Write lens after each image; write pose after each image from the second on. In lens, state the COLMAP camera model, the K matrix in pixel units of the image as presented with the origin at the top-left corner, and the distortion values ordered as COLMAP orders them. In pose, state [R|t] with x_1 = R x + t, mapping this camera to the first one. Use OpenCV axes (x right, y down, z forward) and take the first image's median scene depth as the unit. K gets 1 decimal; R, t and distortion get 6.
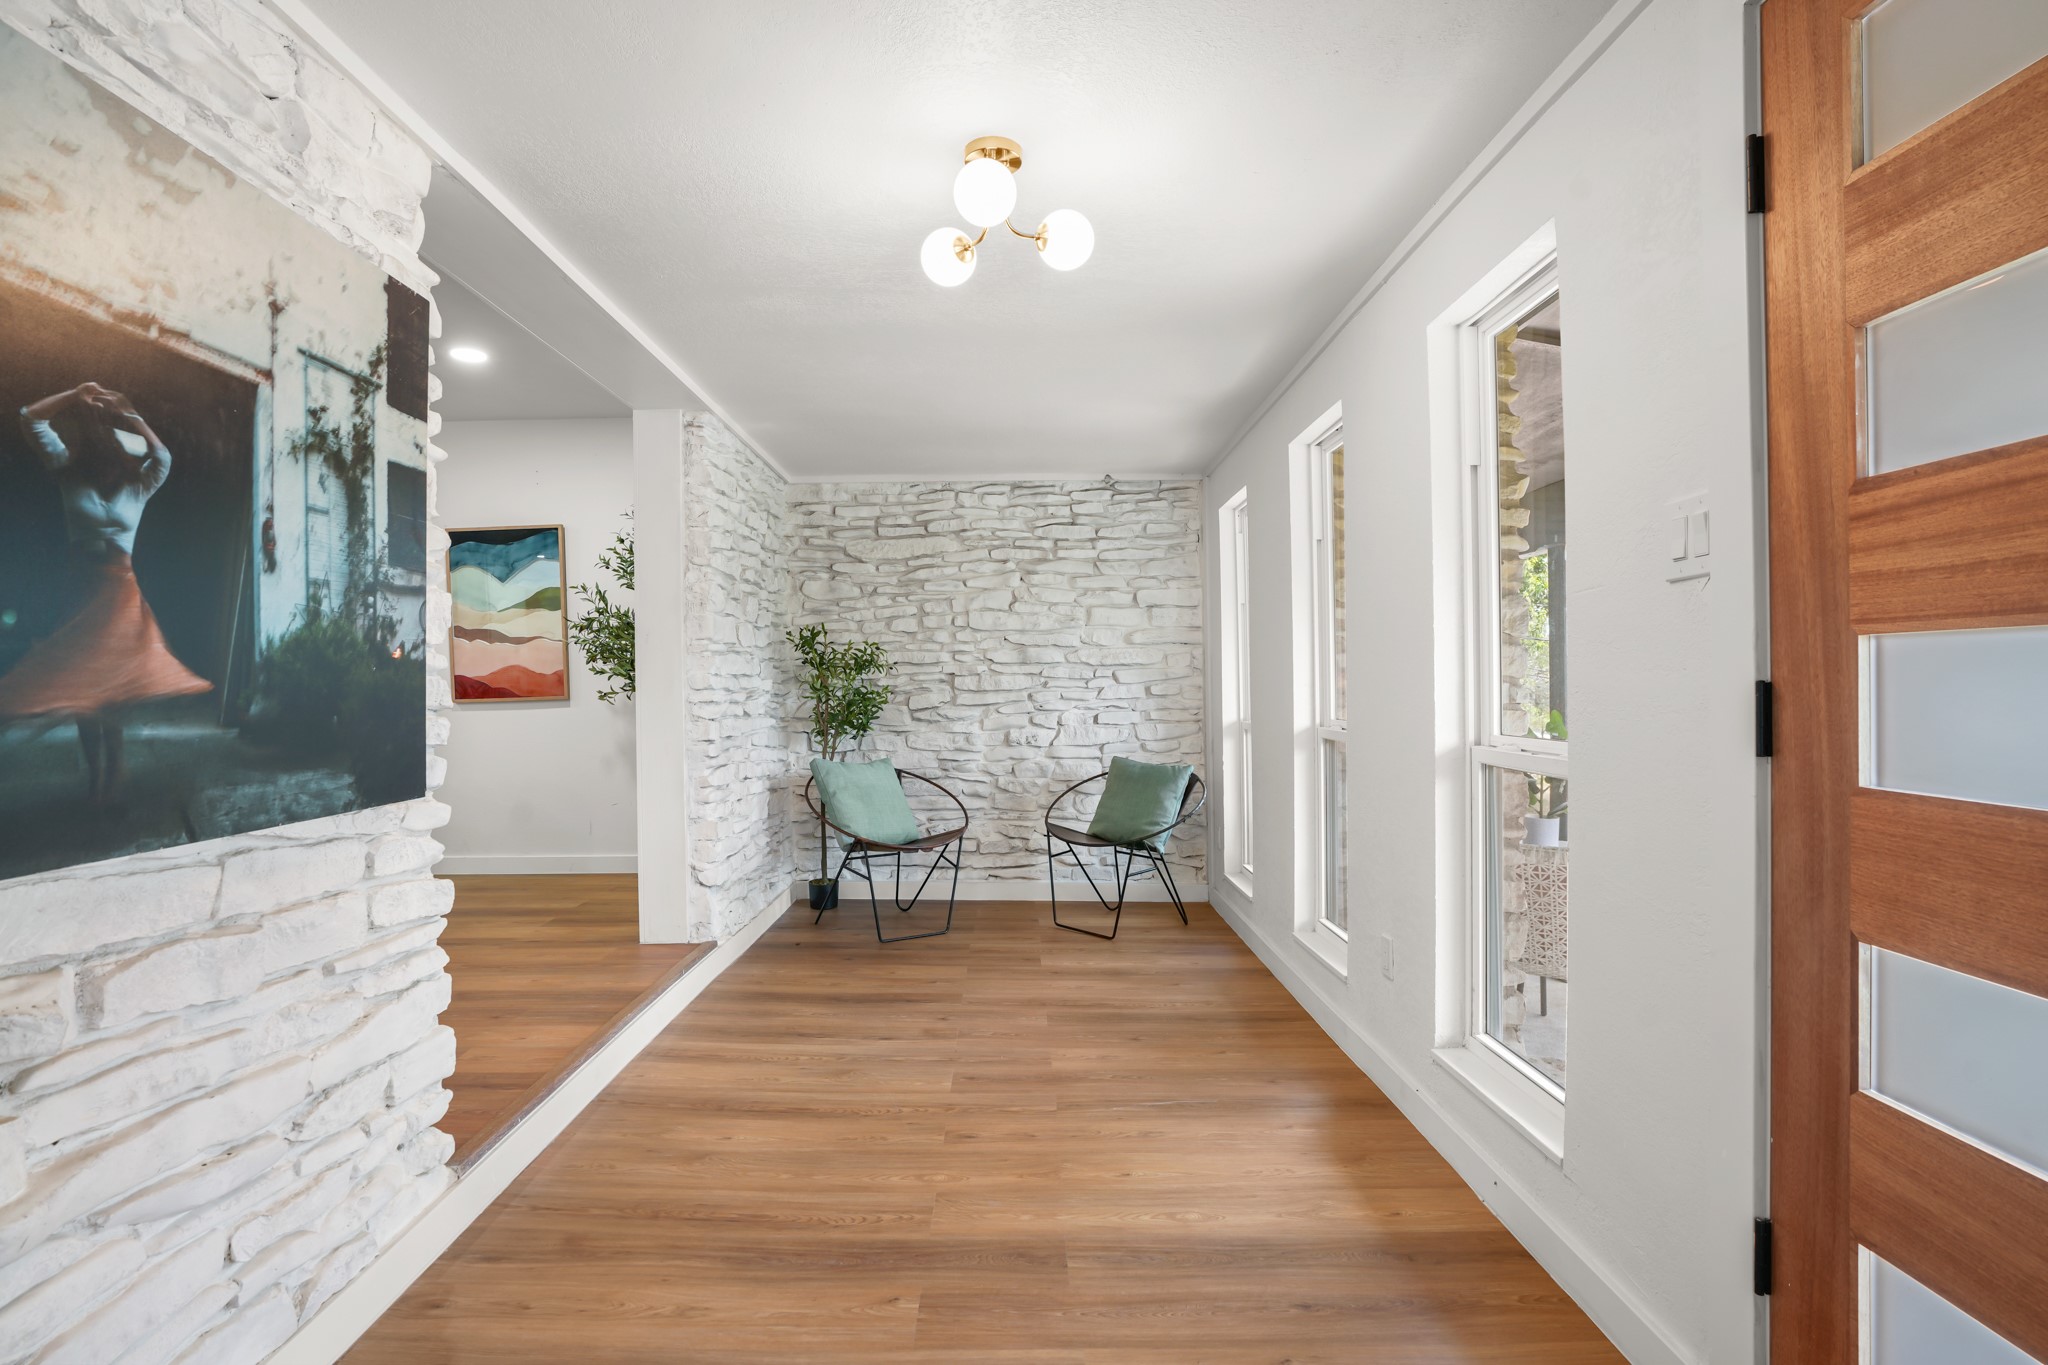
lens RADIAL K [[1007.3, 0, 1068.4], [0, 1007.3, 706.2], [0, 0, 1]] dist [-0.060772, 0.027739]
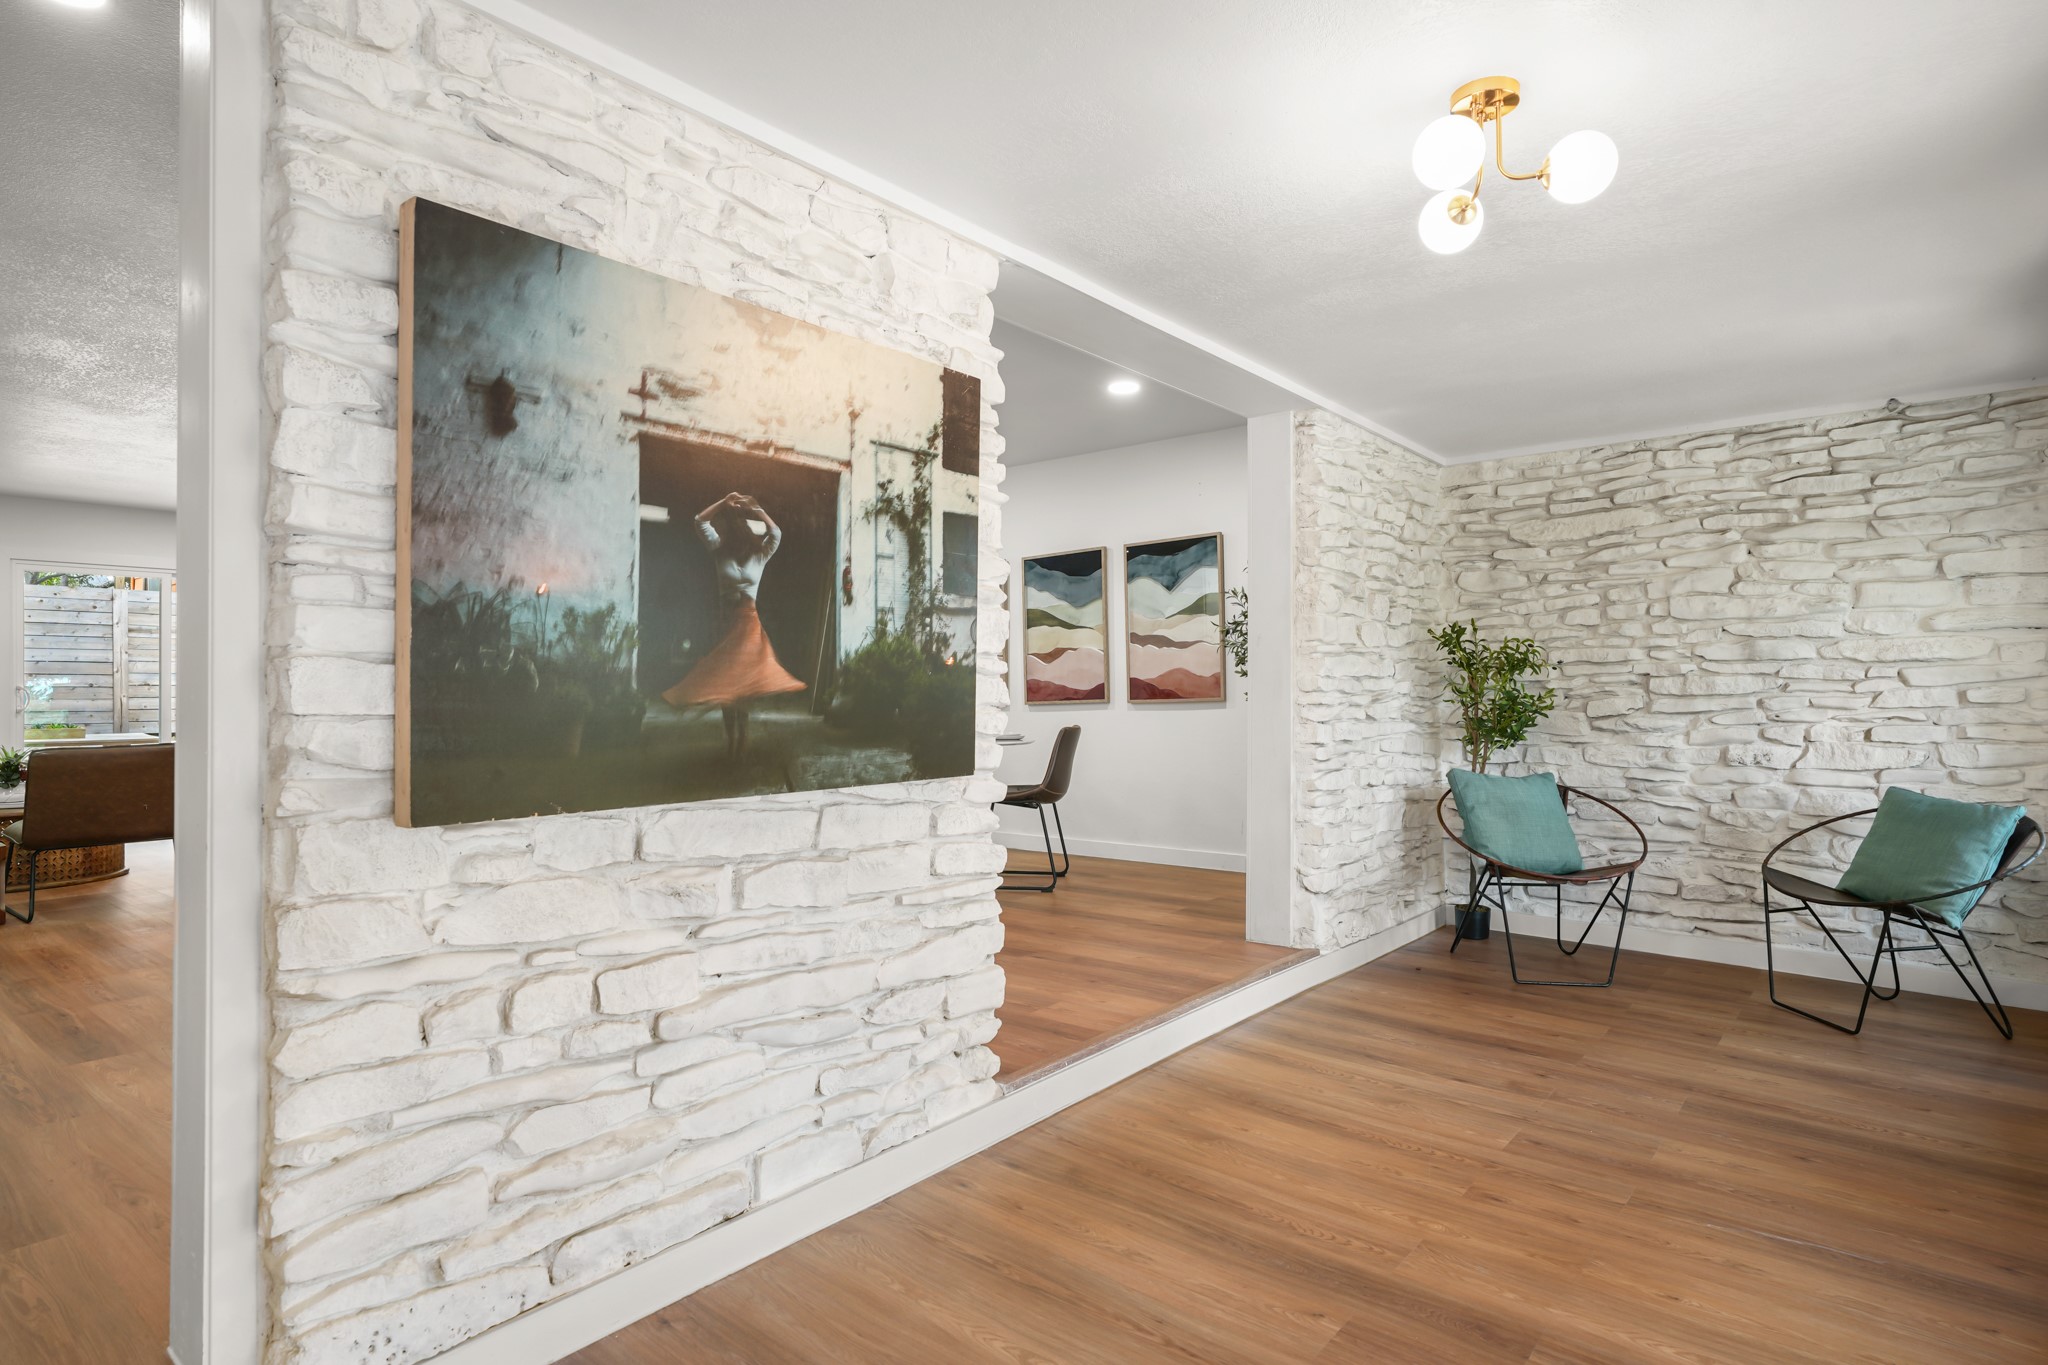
lens RADIAL K [[1092.6, 0, 1021.4], [0, 1092.6, 696.0], [0, 0, 1]] dist [-0.000611, 0.001030]
pose [[0.765713, 0.007203, -0.643142, 0.108628], [-0.015887, 0.999844, -0.007717, 0.000443], [0.642986, 0.016126, 0.765708, -0.010188]]
